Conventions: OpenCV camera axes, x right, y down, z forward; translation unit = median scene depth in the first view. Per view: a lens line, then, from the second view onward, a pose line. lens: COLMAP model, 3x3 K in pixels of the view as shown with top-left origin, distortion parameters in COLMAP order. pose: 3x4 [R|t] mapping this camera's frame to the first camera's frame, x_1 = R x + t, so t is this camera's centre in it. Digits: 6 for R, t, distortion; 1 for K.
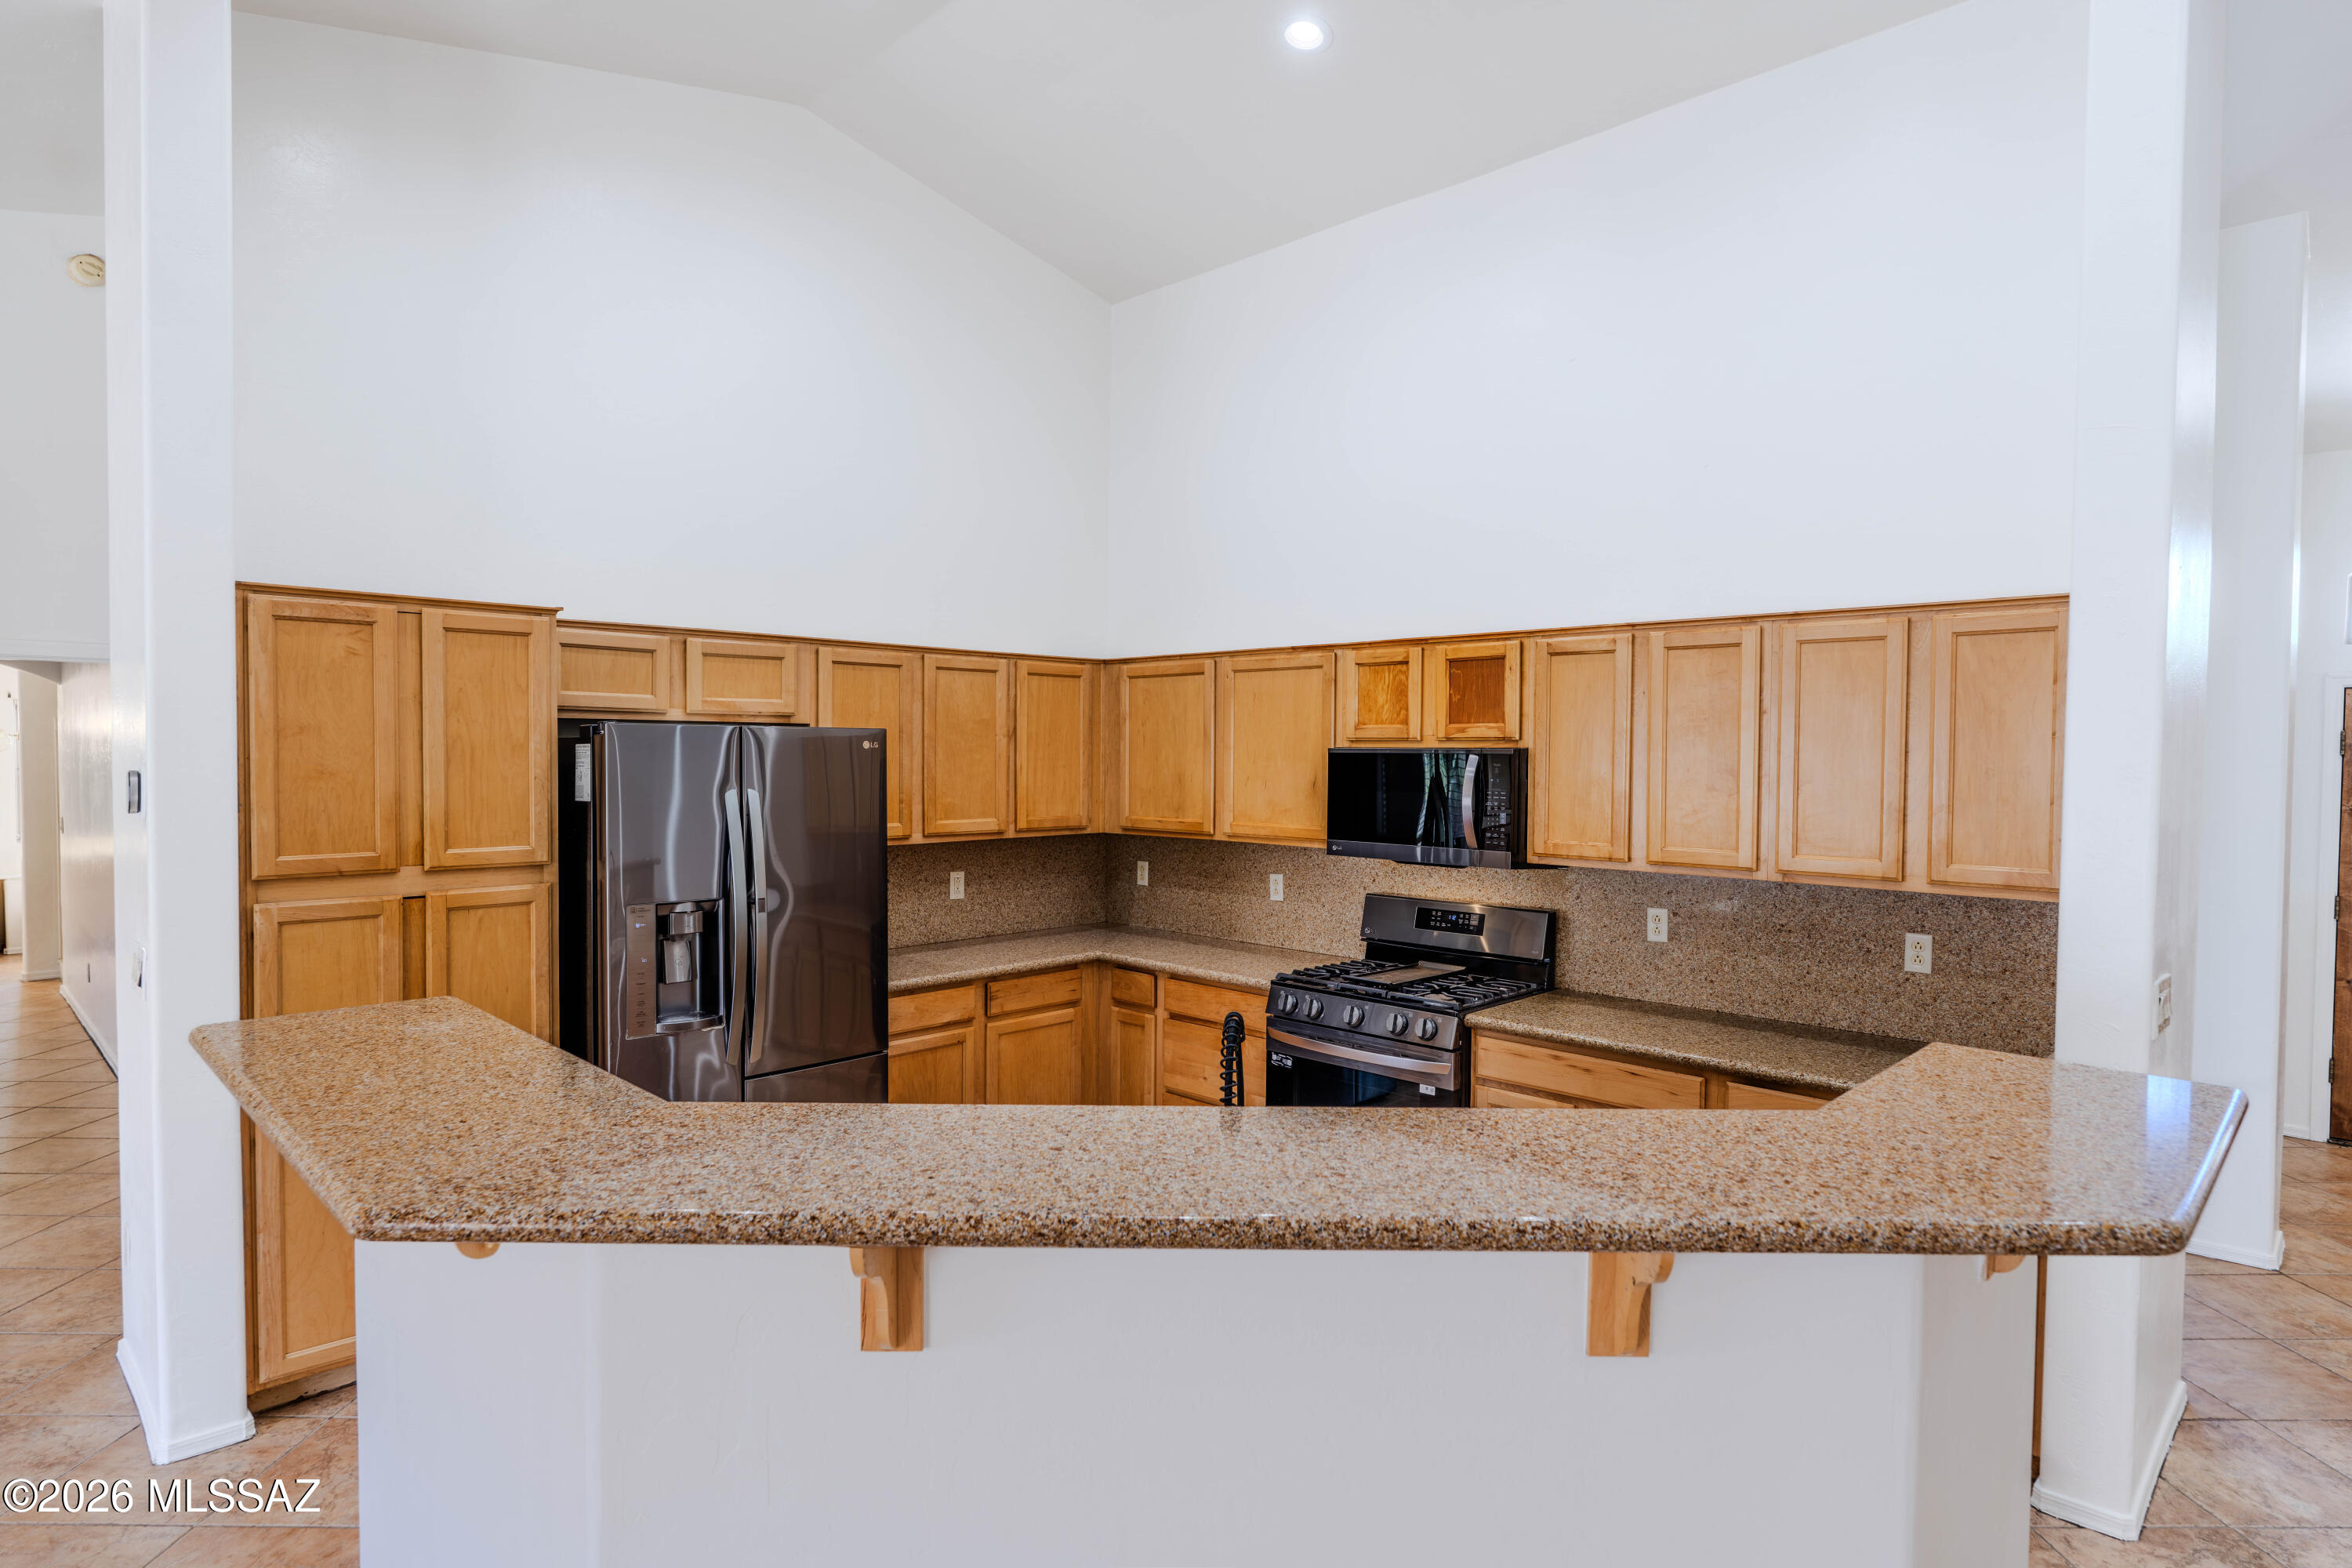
lens RADIAL K [[1251.3, 0, 1168.8], [0, 1251.3, 786.9], [0, 0, 1]] dist [-0.005715, -0.000531]
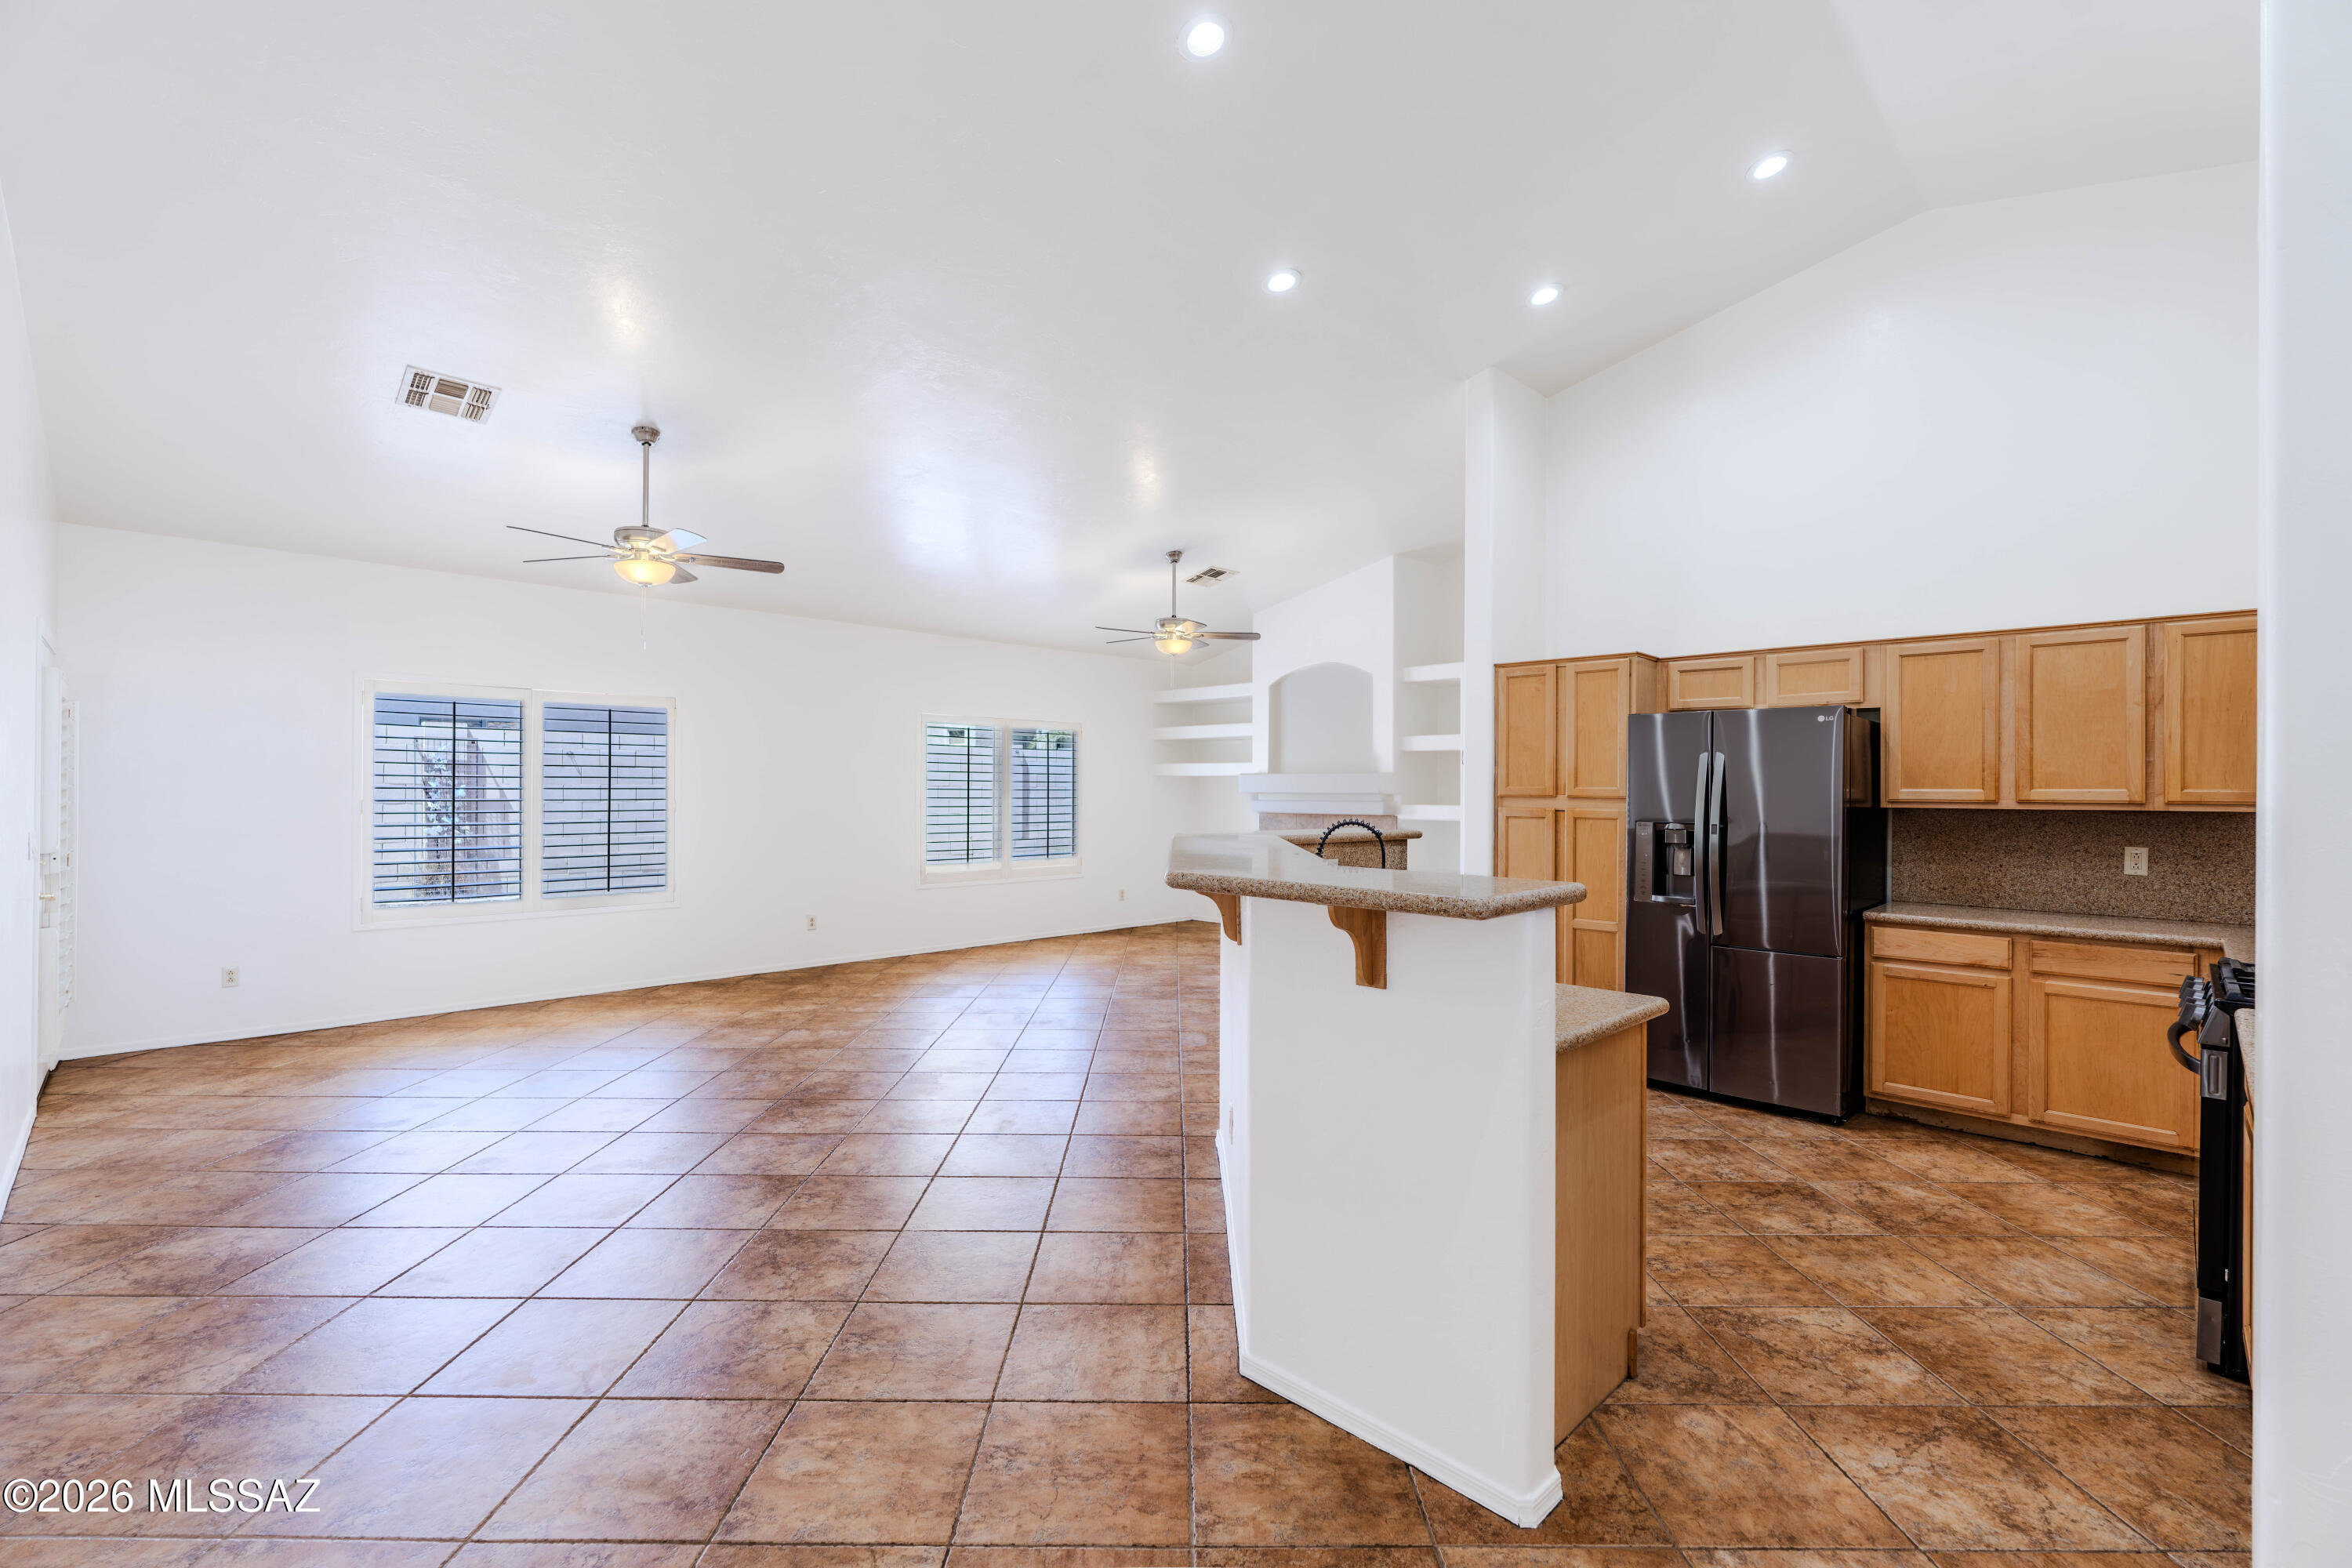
lens RADIAL K [[1023.0, 0, 1176.8], [0, 1023.0, 784.6], [0, 0, 1]] dist [-0.004044, -0.000315]
pose [[-0.005911, -0.010301, -0.999929, 0.810798], [-0.035324, 0.999325, -0.010086, 0.068425], [0.999358, 0.035262, -0.006271, 0.321337]]
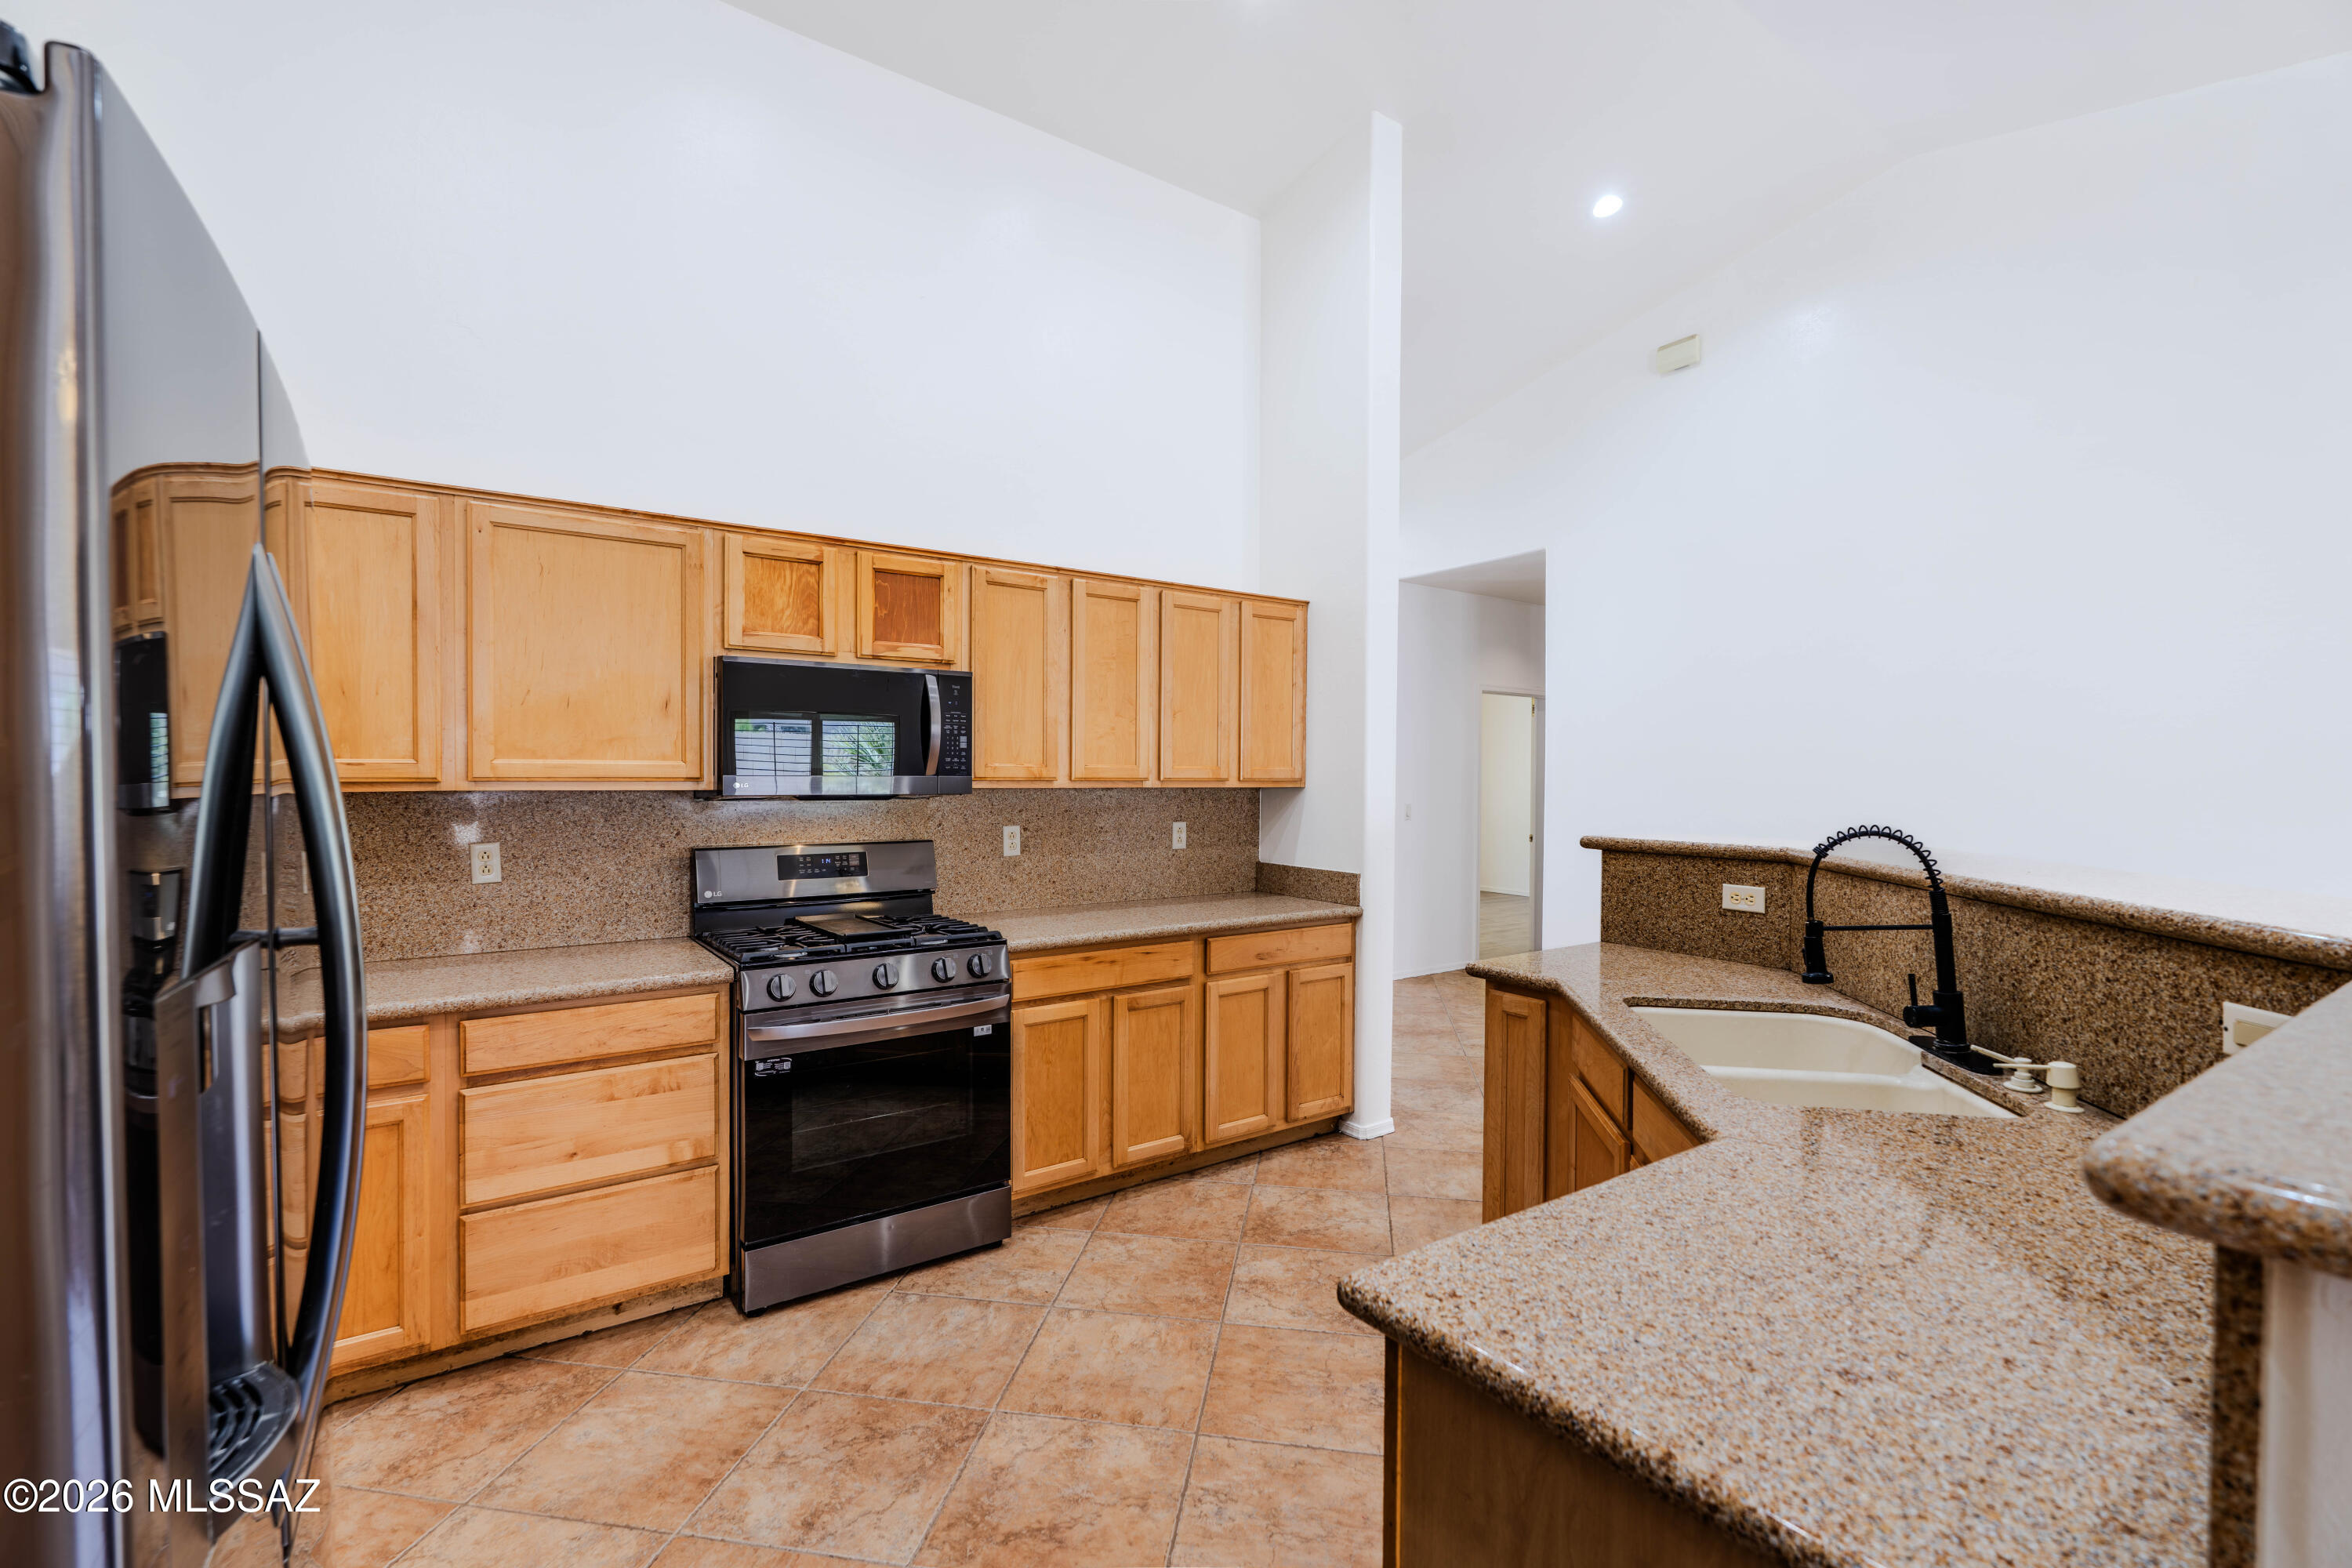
lens RADIAL K [[1023.0, 0, 1174.0], [0, 1023.0, 785.5], [0, 0, 1]] dist [-0.004044, -0.000315]
pose [[0.181545, -0.018849, 0.983202, -0.477910], [0.022430, 0.999636, 0.015022, 0.049286], [-0.983127, 0.019326, 0.181902, 0.675890]]
